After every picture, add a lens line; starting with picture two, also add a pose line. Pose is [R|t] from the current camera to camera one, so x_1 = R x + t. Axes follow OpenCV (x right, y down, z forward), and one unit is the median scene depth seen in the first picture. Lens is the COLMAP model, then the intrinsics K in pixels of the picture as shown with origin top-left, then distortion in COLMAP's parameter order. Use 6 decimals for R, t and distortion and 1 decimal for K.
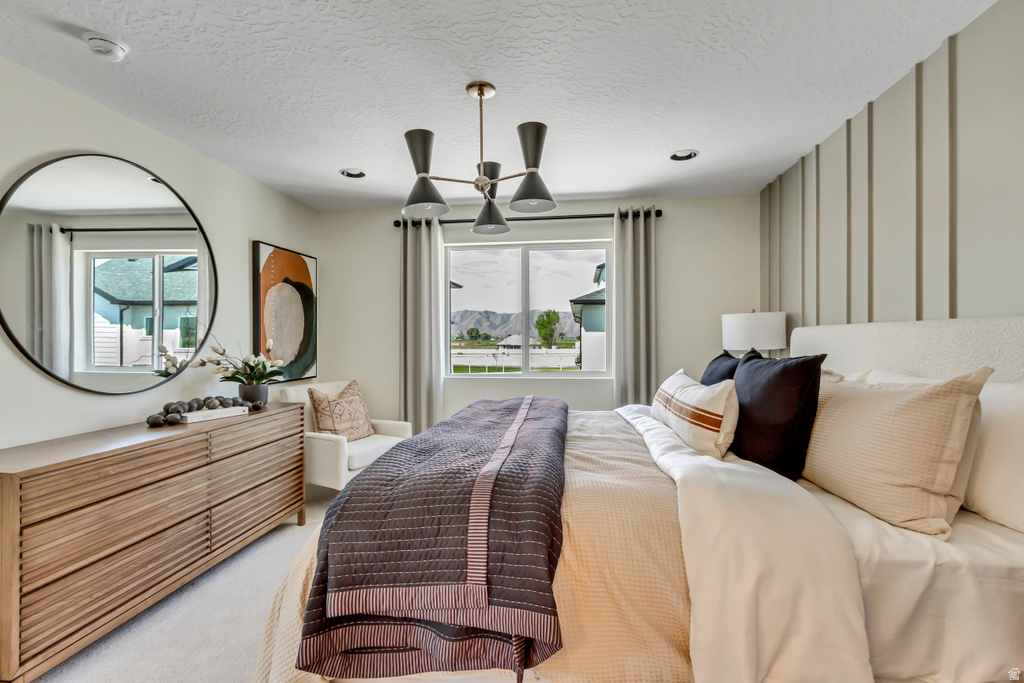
lens RADIAL K [[480.5, 0, 509.5], [0, 480.5, 339.3], [0, 0, 1]] dist [0.002211, 0.000368]
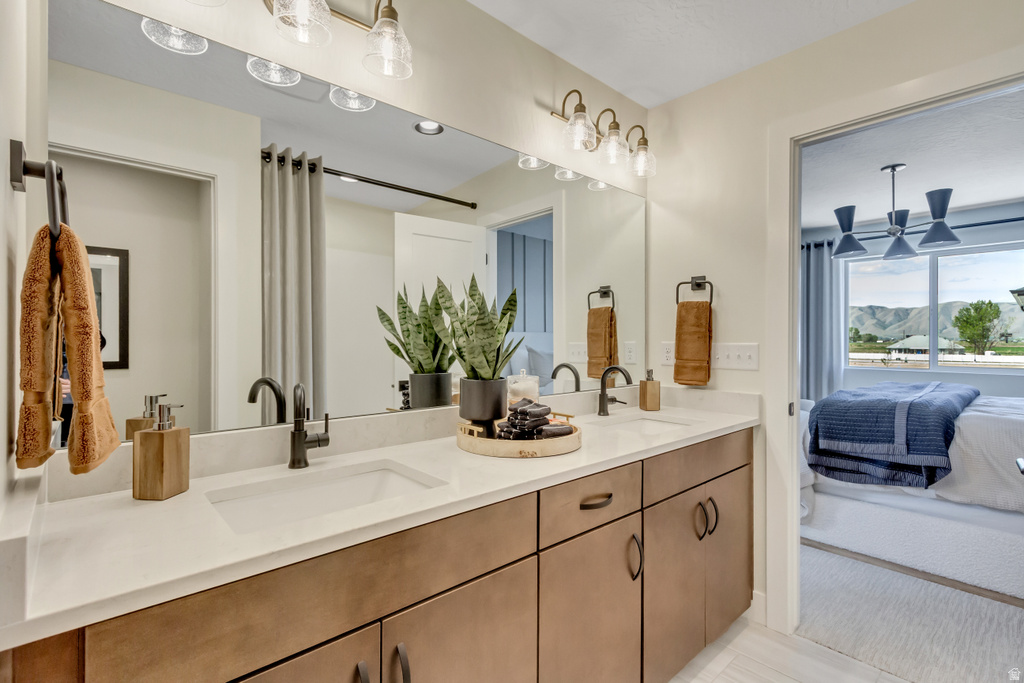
lens RADIAL K [[476.6, 0, 512.0], [0, 476.6, 341.5], [0, 0, 1]] dist [0.001474, -0.000325]
pose [[0.769234, 0.004961, -0.638947, -0.023105], [-0.003687, 0.999988, 0.003324, 0.021809], [0.638956, -0.000201, 0.769243, -0.966002]]
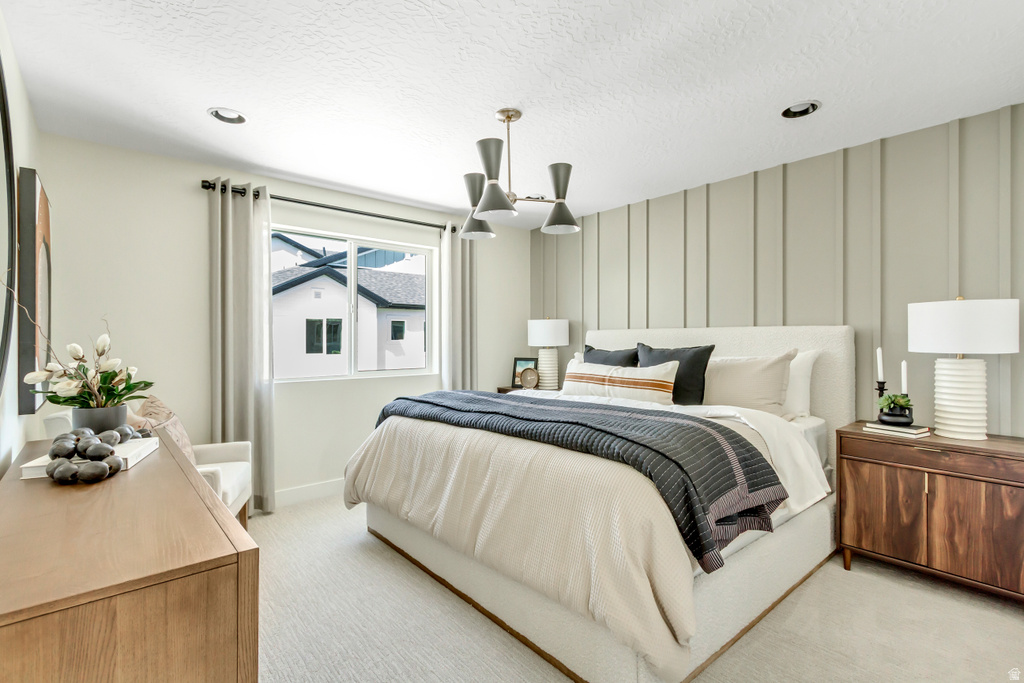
lens RADIAL K [[480.5, 0, 509.5], [0, 480.5, 339.3], [0, 0, 1]] dist [0.002211, 0.000368]
pose [[0.663857, 0.004431, 0.747846, -0.978655], [-0.002072, 0.999990, -0.004086, 0.013985], [-0.747857, 0.001163, 0.663859, 0.269136]]
